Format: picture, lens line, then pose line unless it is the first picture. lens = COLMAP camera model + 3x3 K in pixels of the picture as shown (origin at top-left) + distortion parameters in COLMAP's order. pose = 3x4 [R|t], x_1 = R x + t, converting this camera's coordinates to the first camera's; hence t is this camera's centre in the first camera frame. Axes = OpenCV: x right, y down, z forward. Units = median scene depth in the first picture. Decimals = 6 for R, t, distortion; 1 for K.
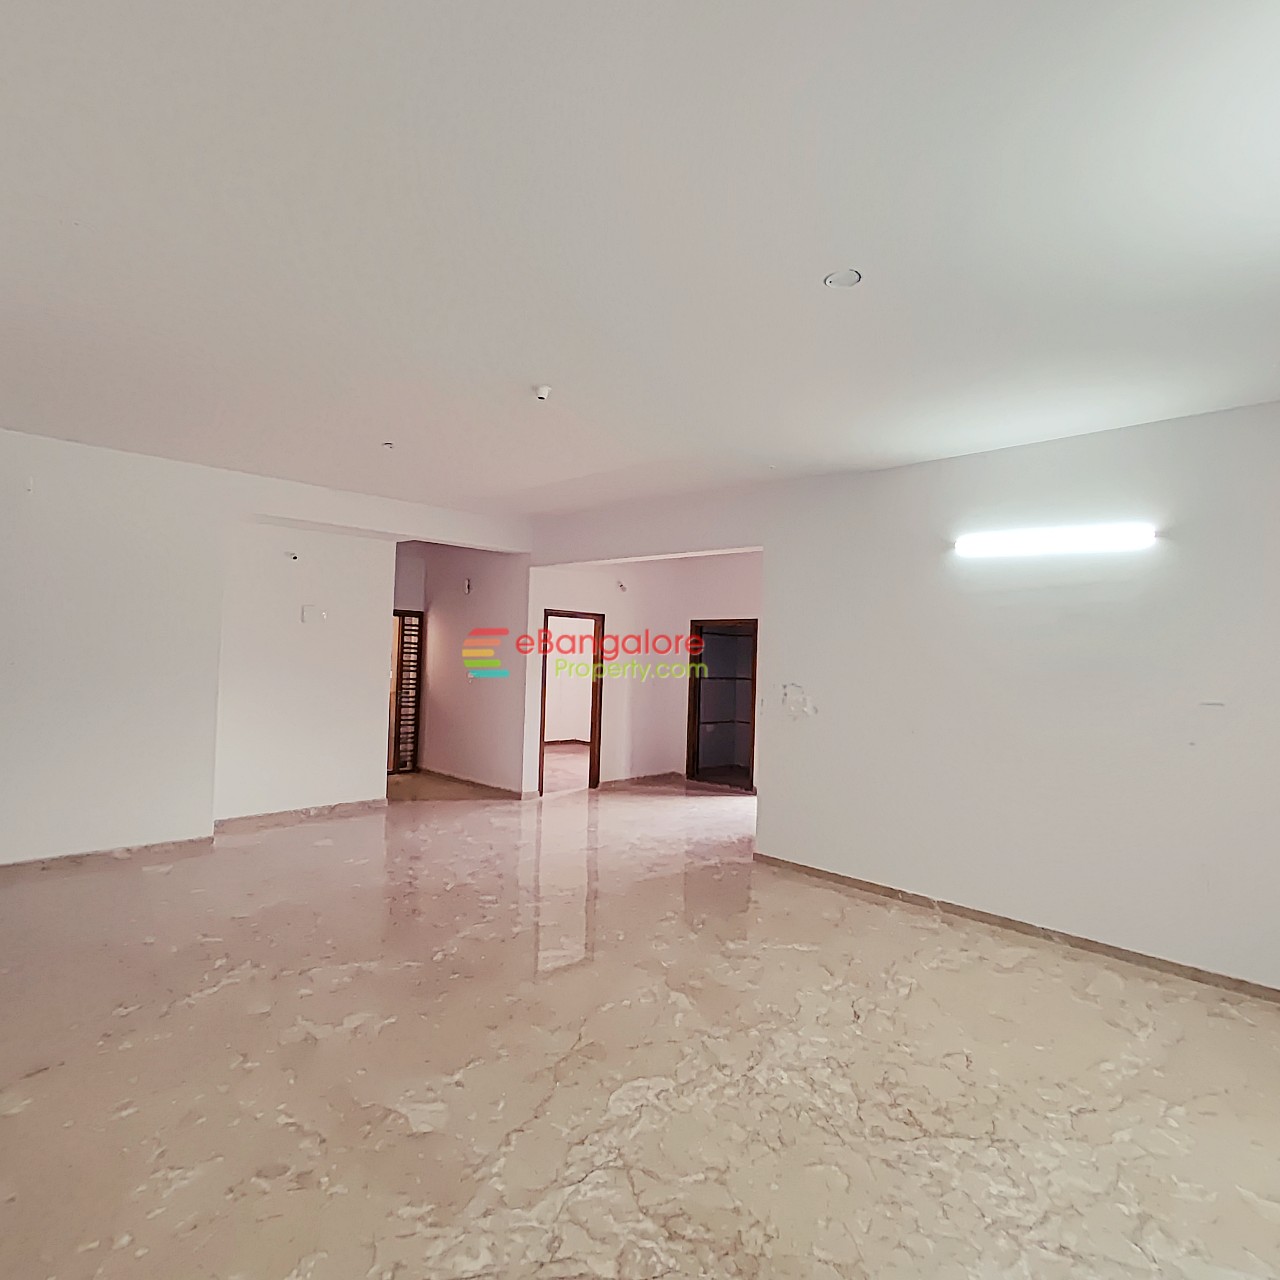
lens RADIAL K [[761.8, 0, 645.6], [0, 761.8, 634.6], [0, 0, 1]] dist [0.023590, -0.001070]
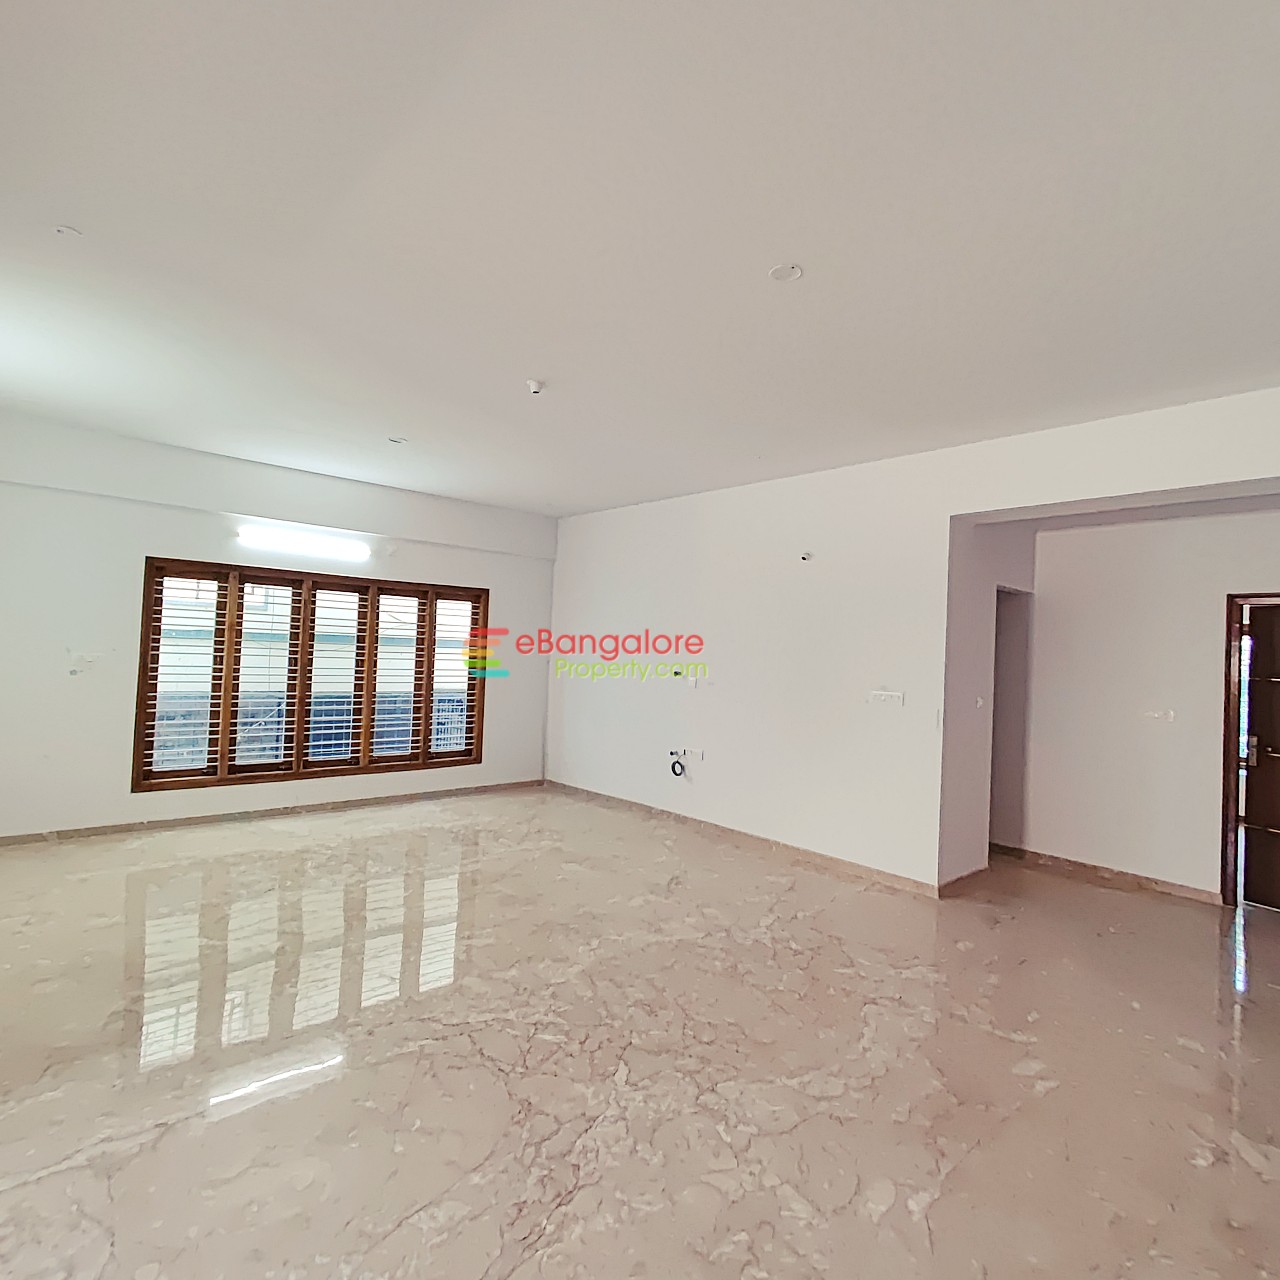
lens RADIAL K [[735.7, 0, 676.0], [0, 735.7, 656.4], [0, 0, 1]] dist [0.017087, 0.000924]
pose [[-0.997515, -0.069384, 0.012214, -0.487975], [-0.069512, 0.997527, -0.010422, 0.060804], [-0.011460, -0.011246, -0.999871, 2.657835]]
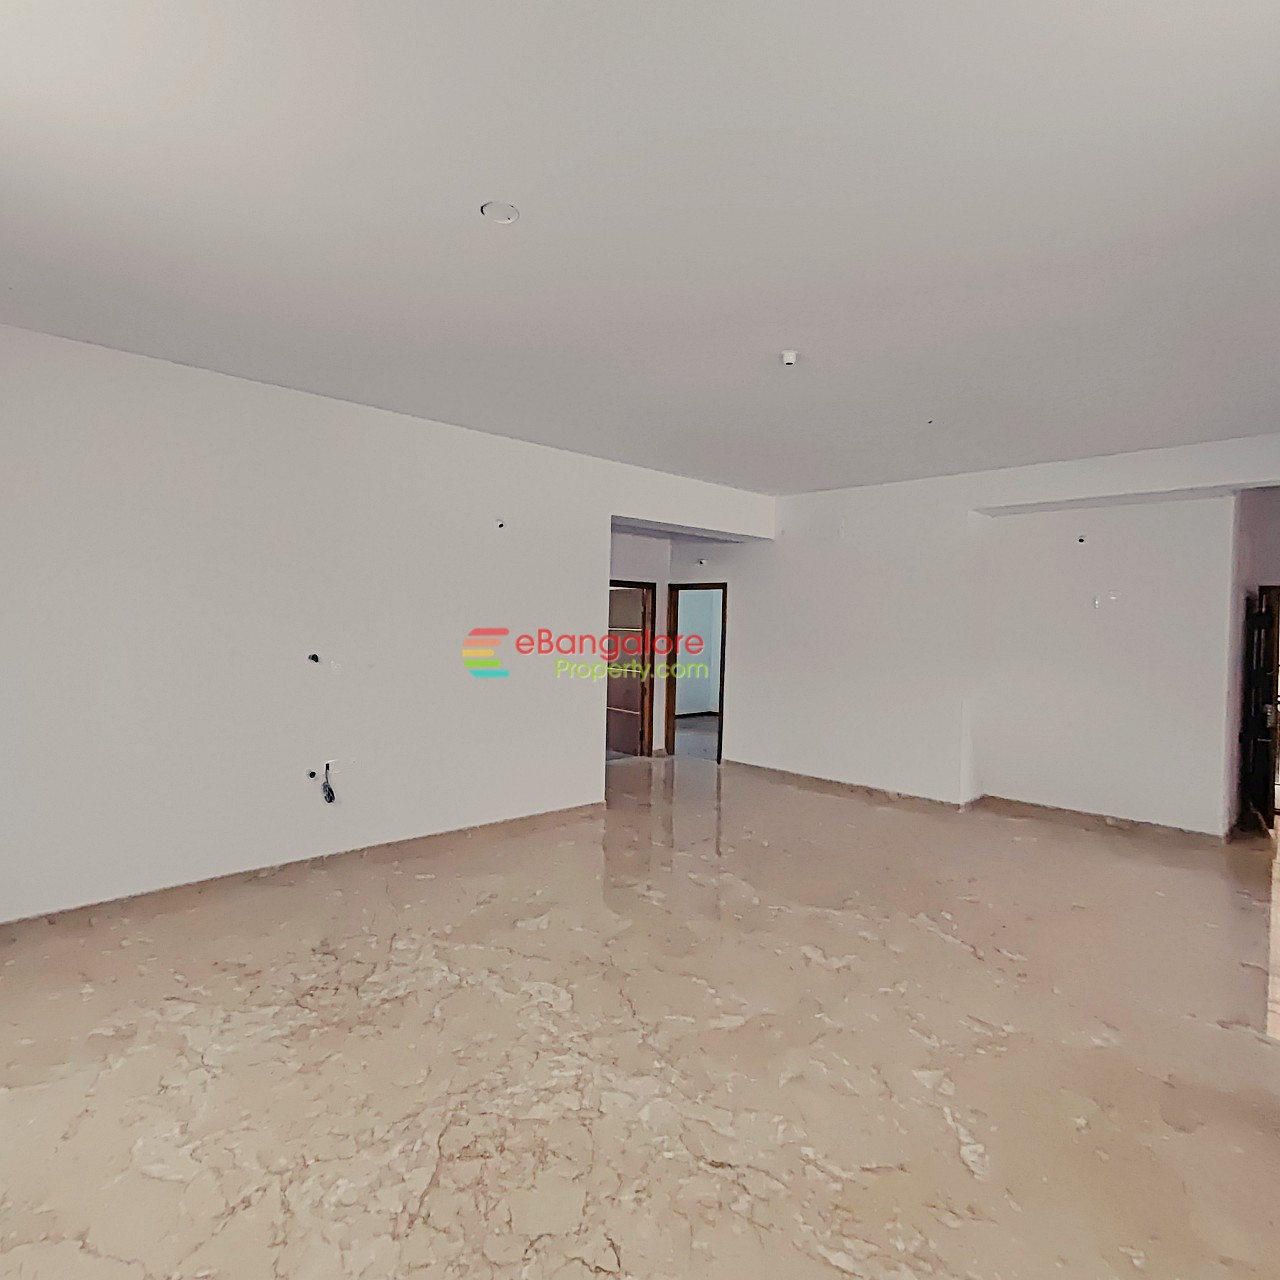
lens RADIAL K [[729.8, 0, 605.3], [0, 729.8, 641.3], [0, 0, 1]] dist [-0.038455, 0.035668]
pose [[-0.036159, -0.006067, -0.999328, 1.035632], [0.000170, 0.999982, -0.006077, 0.065123], [0.999346, -0.000390, -0.036157, 1.071367]]
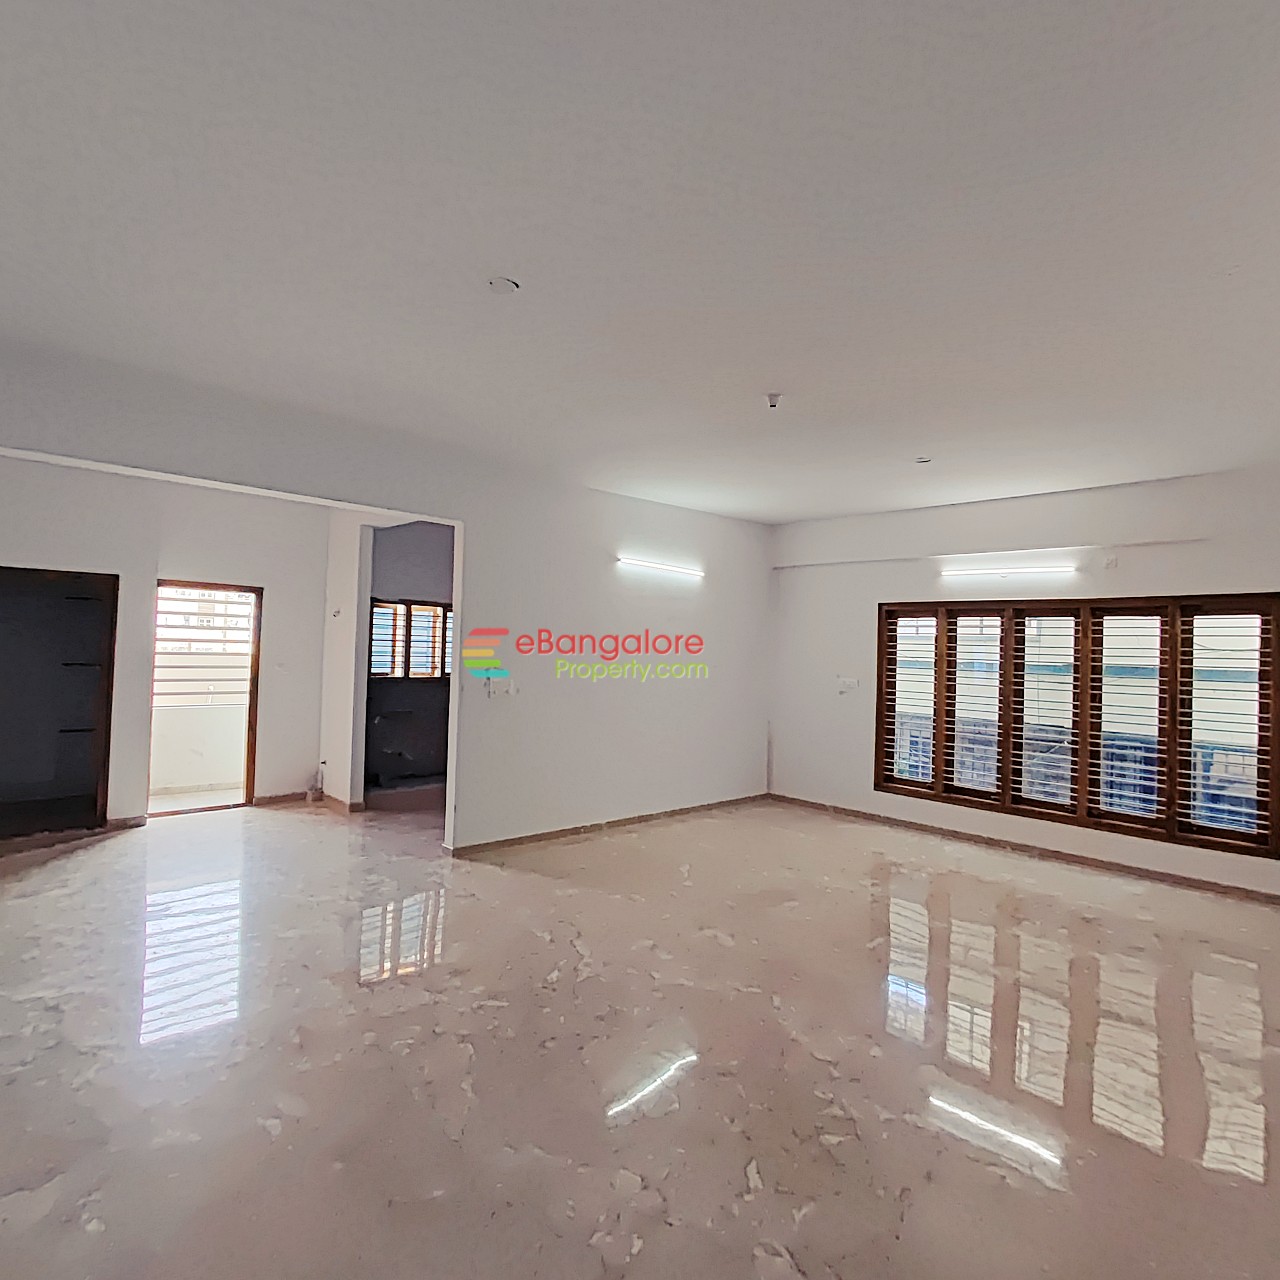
lens RADIAL K [[761.8, 0, 645.6], [0, 761.8, 634.6], [0, 0, 1]] dist [0.023590, -0.001070]
pose [[0.003659, -0.003900, 0.999986, -1.563899], [-0.054485, 0.998506, 0.004094, 0.013539], [-0.998508, -0.054499, 0.003441, 1.539989]]
